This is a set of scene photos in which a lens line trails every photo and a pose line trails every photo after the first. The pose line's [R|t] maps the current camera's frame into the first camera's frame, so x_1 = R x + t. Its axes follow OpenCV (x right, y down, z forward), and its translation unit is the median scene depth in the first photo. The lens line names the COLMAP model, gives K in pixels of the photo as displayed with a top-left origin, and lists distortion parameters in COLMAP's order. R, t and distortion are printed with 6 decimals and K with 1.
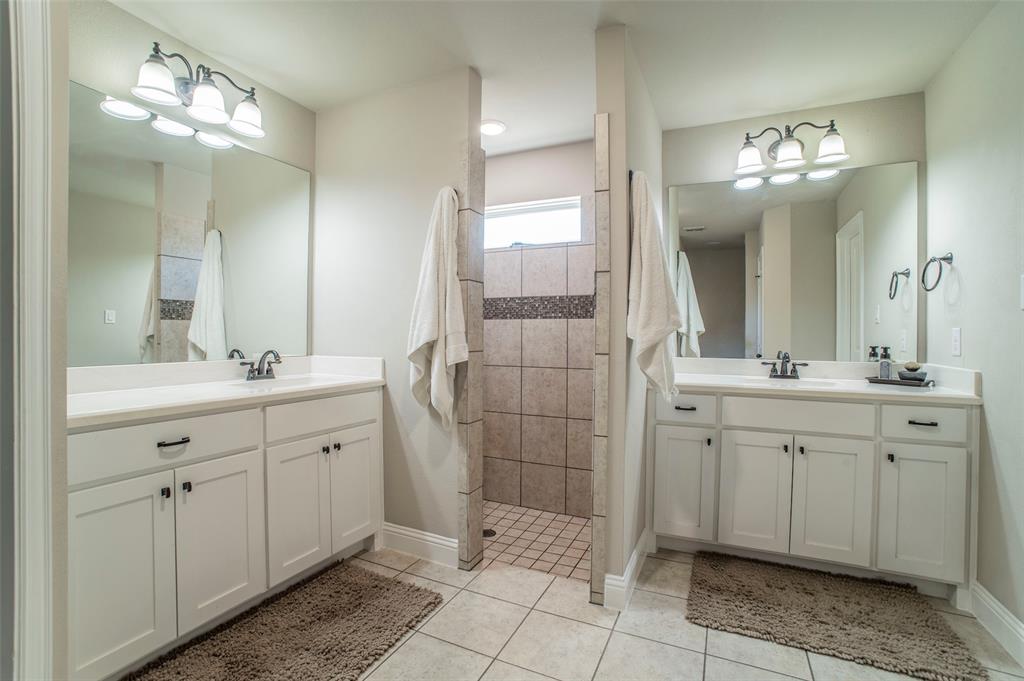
lens RADIAL K [[460.4, 0, 512.0], [0, 460.4, 340.5], [0, 0, 1]] dist [-0.104018, 0.040760]
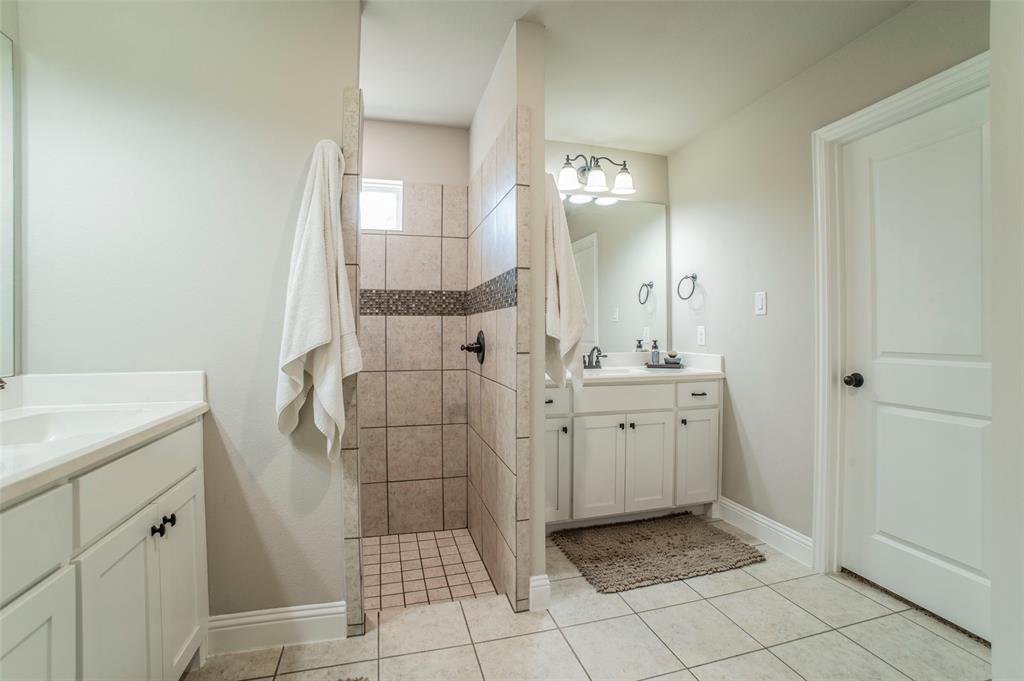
lens RADIAL K [[465.2, 0, 513.8], [0, 465.2, 332.7], [0, 0, 1]] dist [-0.106730, 0.043776]
pose [[0.756645, -0.008634, 0.653769, -0.397650], [0.016268, 0.999852, -0.005623, -0.007281], [-0.653624, 0.014890, 0.756673, 0.229679]]
